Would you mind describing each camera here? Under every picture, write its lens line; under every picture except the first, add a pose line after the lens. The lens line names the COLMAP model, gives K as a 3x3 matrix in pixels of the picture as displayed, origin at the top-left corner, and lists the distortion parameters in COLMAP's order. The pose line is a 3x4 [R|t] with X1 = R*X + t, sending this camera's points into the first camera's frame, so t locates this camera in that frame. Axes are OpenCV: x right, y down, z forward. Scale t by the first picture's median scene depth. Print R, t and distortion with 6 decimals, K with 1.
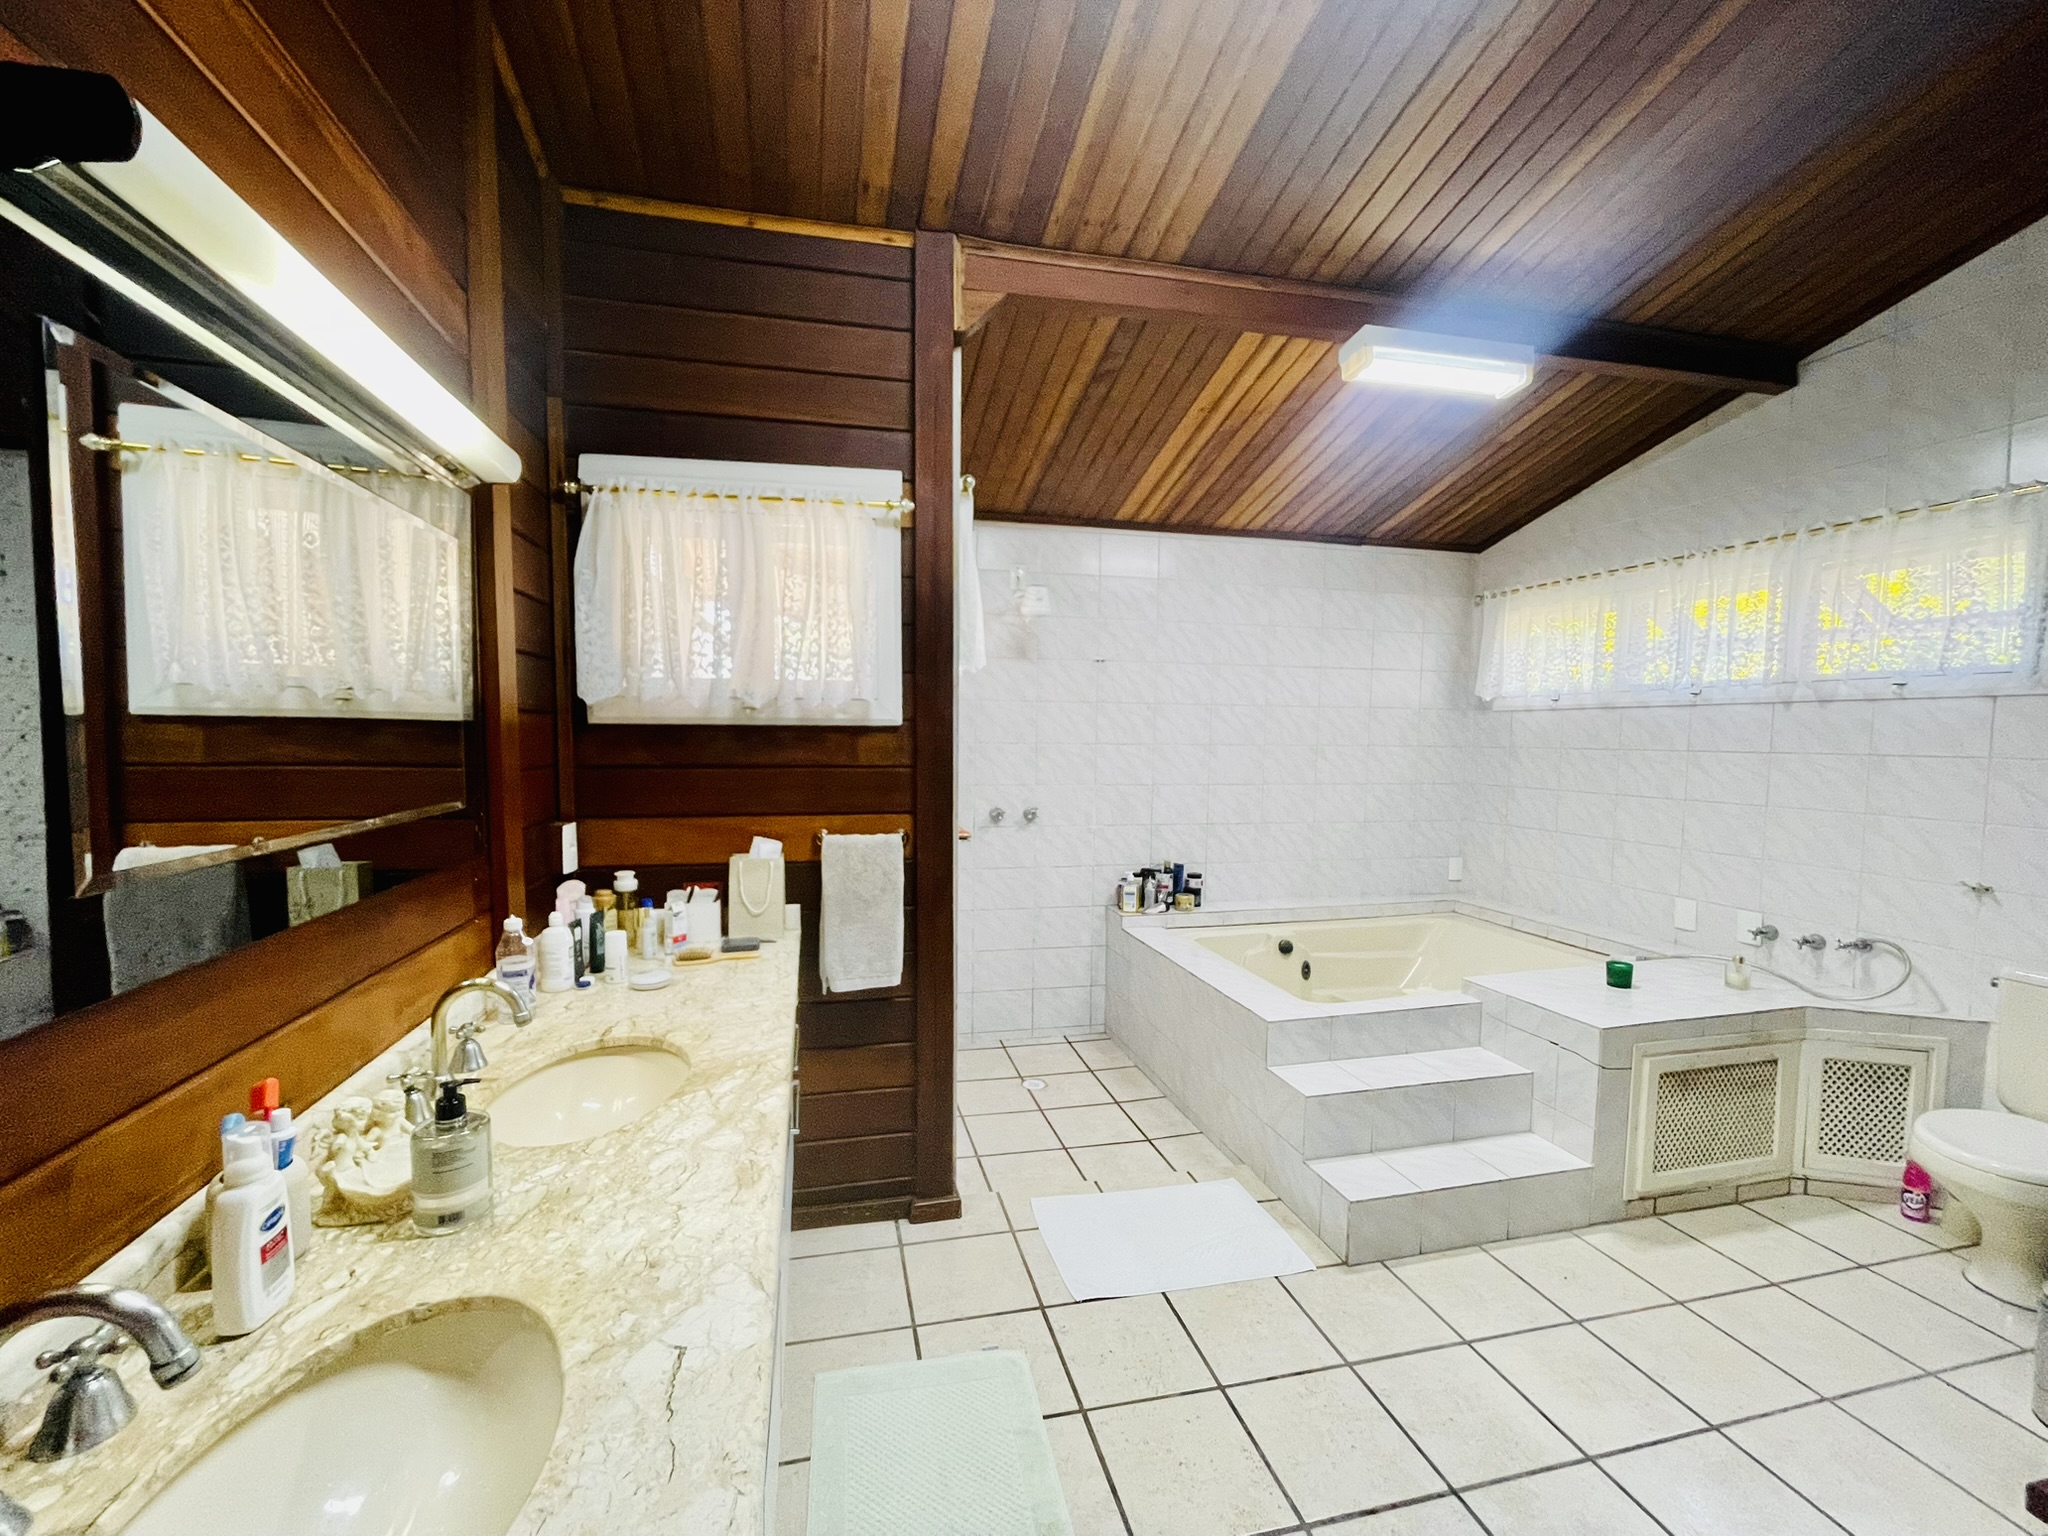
lens RADIAL K [[826.1, 0, 1009.3], [0, 826.1, 792.6], [0, 0, 1]] dist [-0.007254, -0.000201]
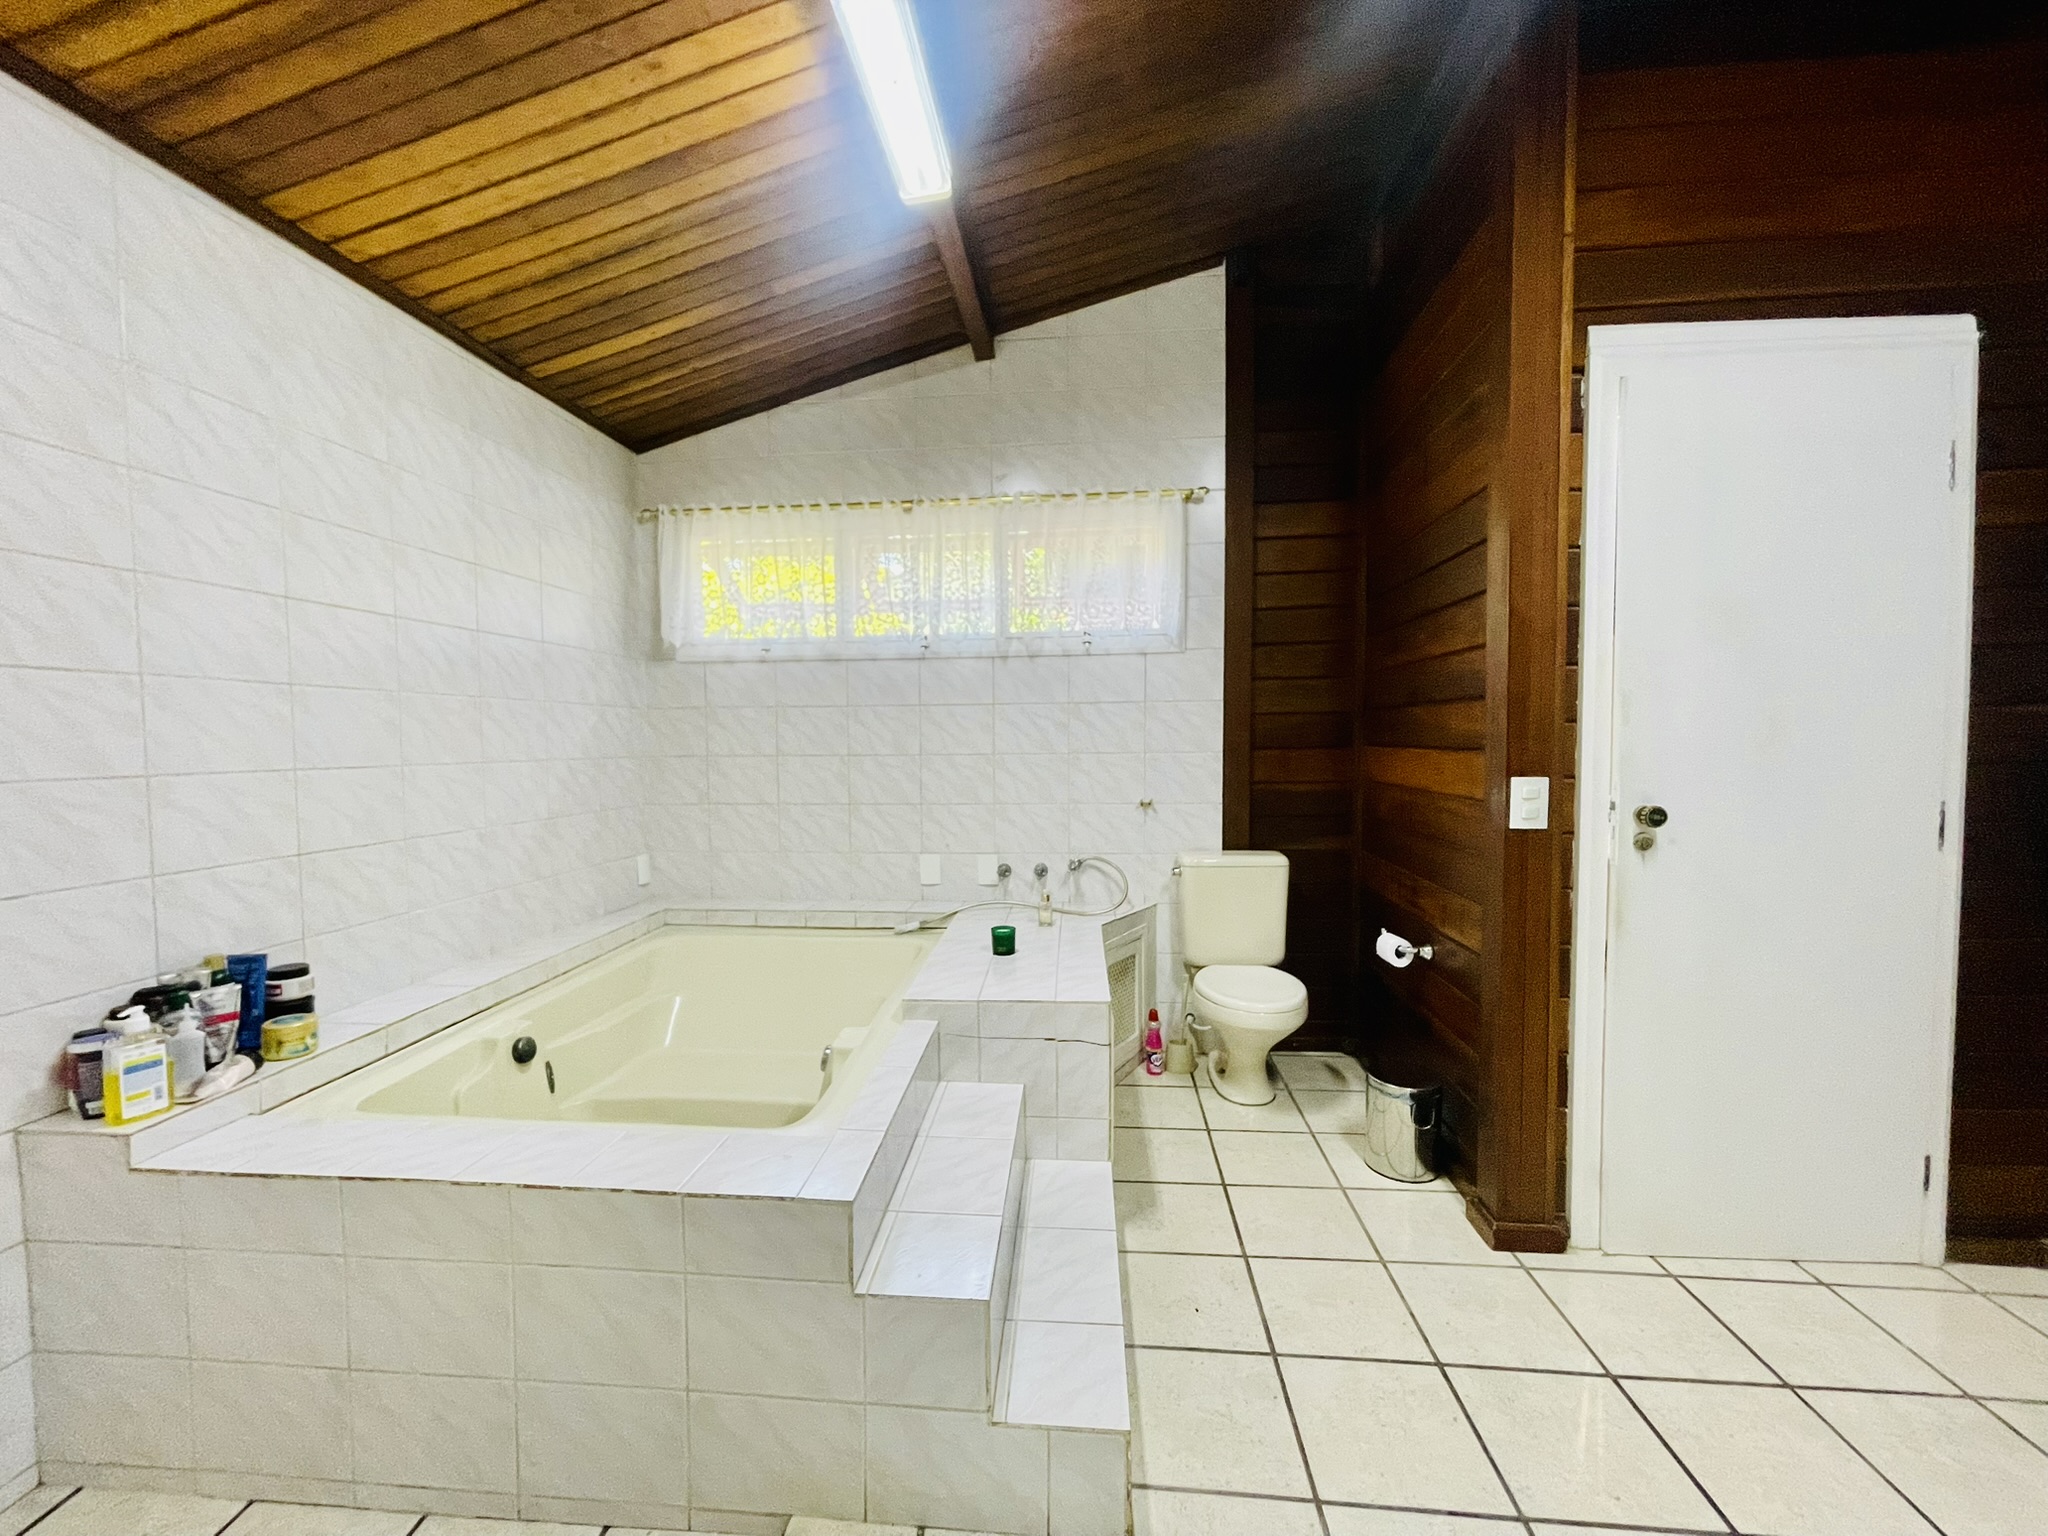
lens RADIAL K [[819.7, 0, 991.7], [0, 819.7, 802.4], [0, 0, 1]] dist [-0.005581, -0.000106]
pose [[0.335716, -0.088807, 0.937767, -0.073945], [0.076749, 0.994815, 0.066734, 0.006795], [-0.938831, 0.049569, 0.340791, 0.537263]]
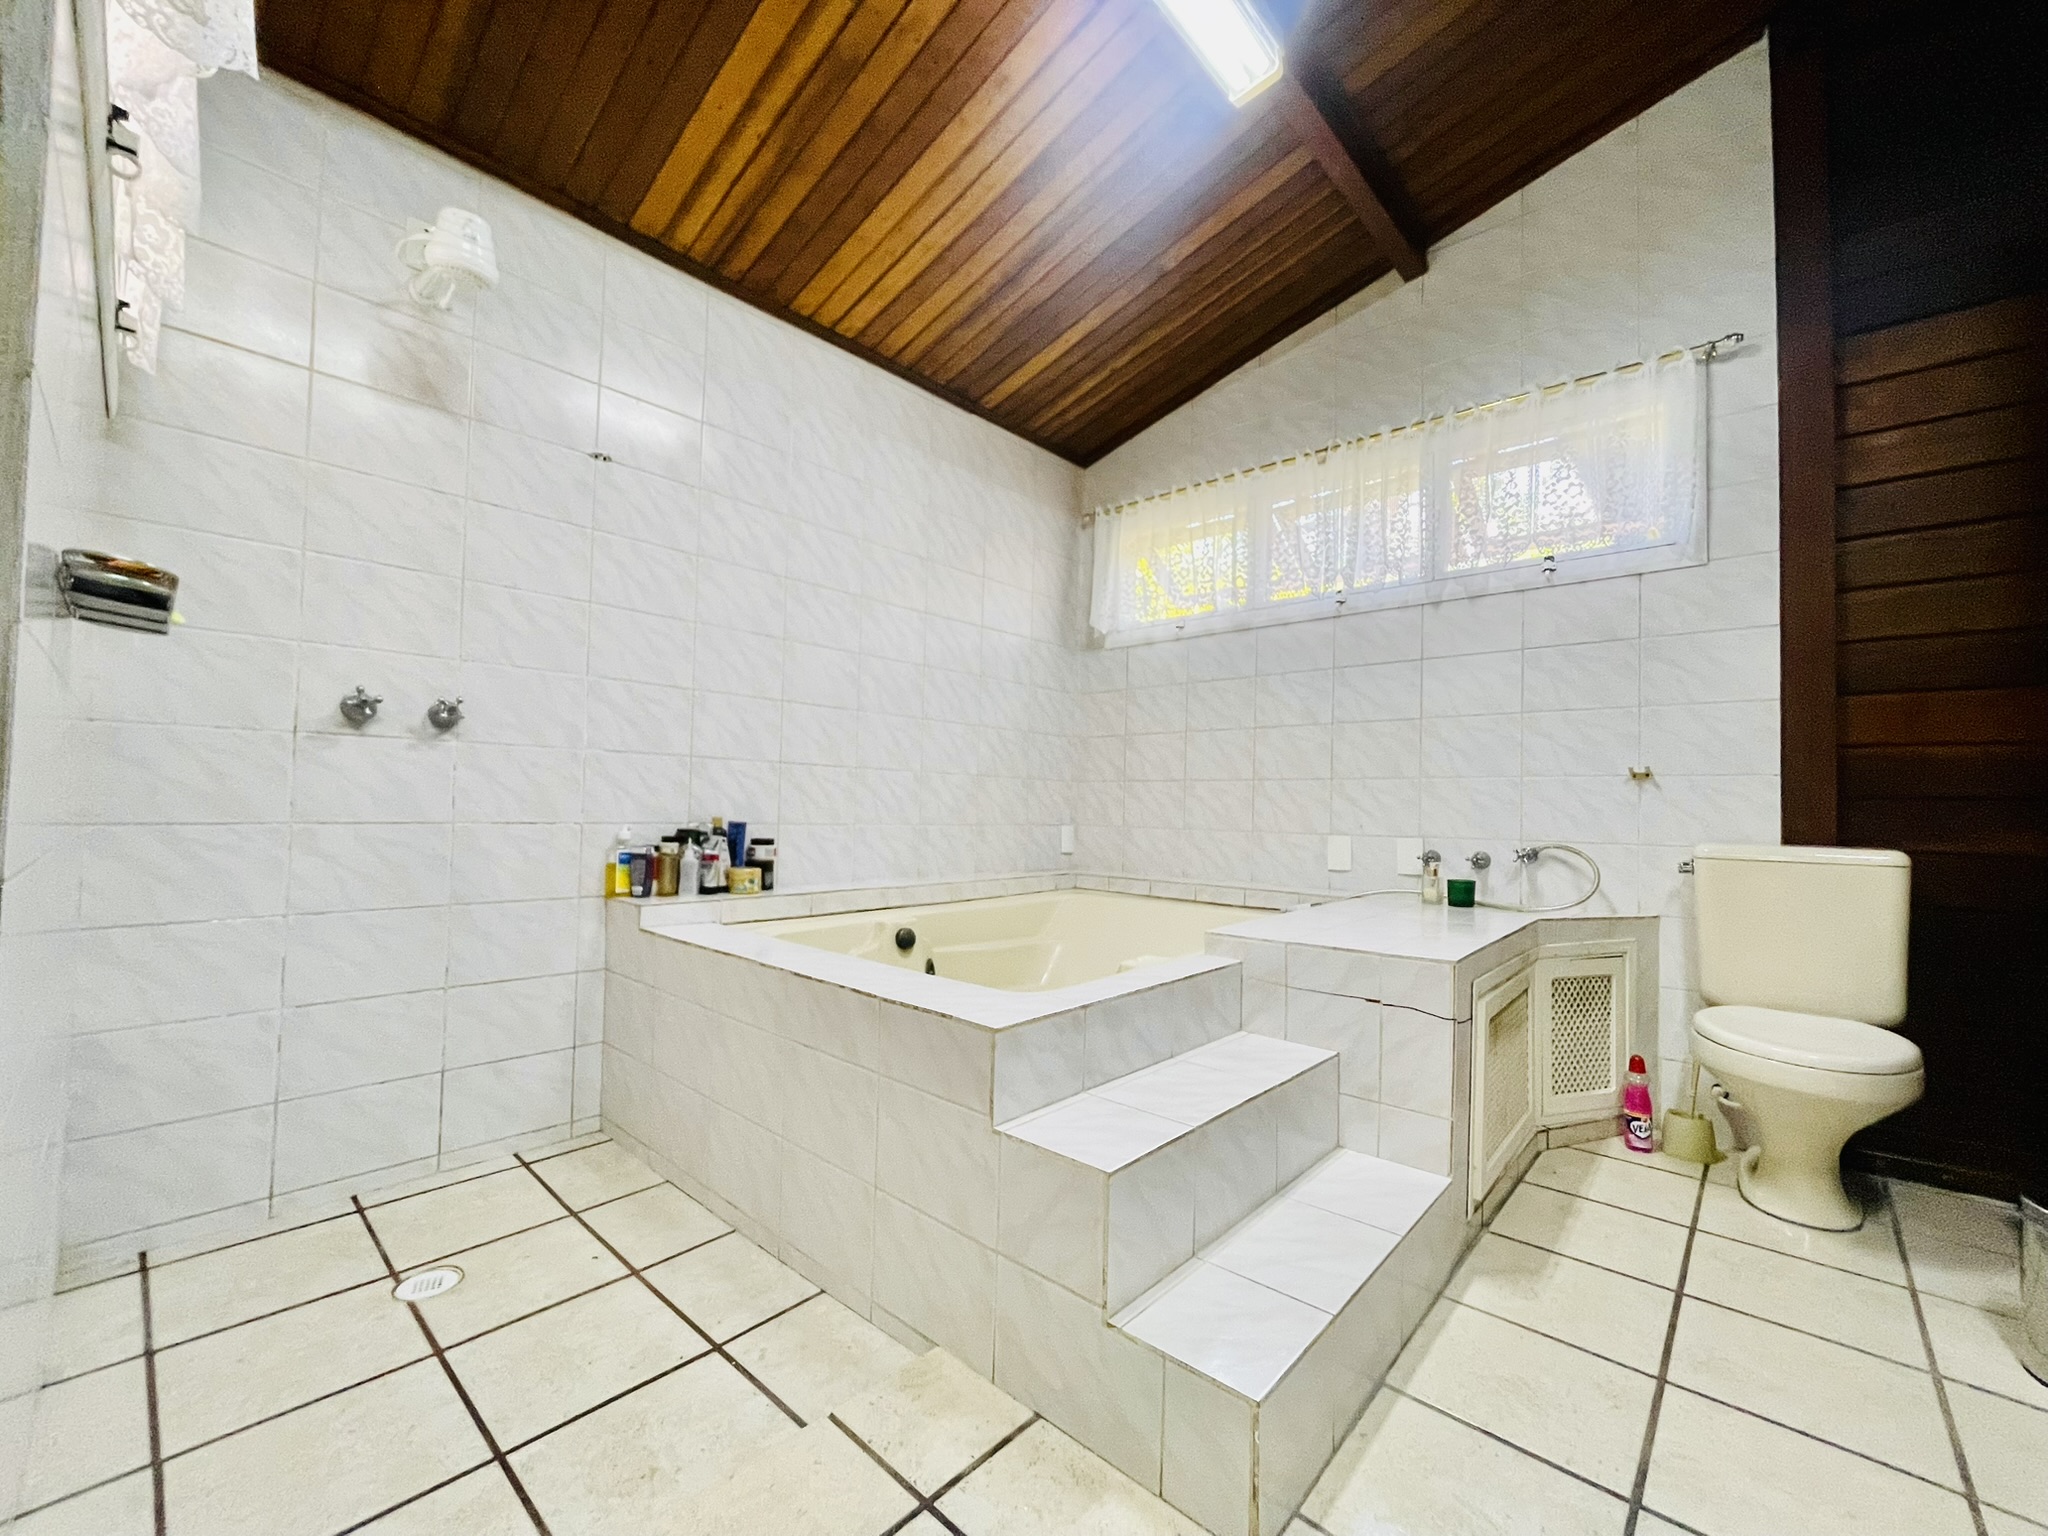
lens RADIAL K [[826.1, 0, 1009.3], [0, 826.1, 792.6], [0, 0, 1]] dist [-0.007254, -0.000201]
pose [[0.829489, 0.017683, 0.558243, 0.034065], [0.025143, 0.997303, -0.068950, 0.125291], [-0.557957, 0.071229, 0.826807, 0.424685]]
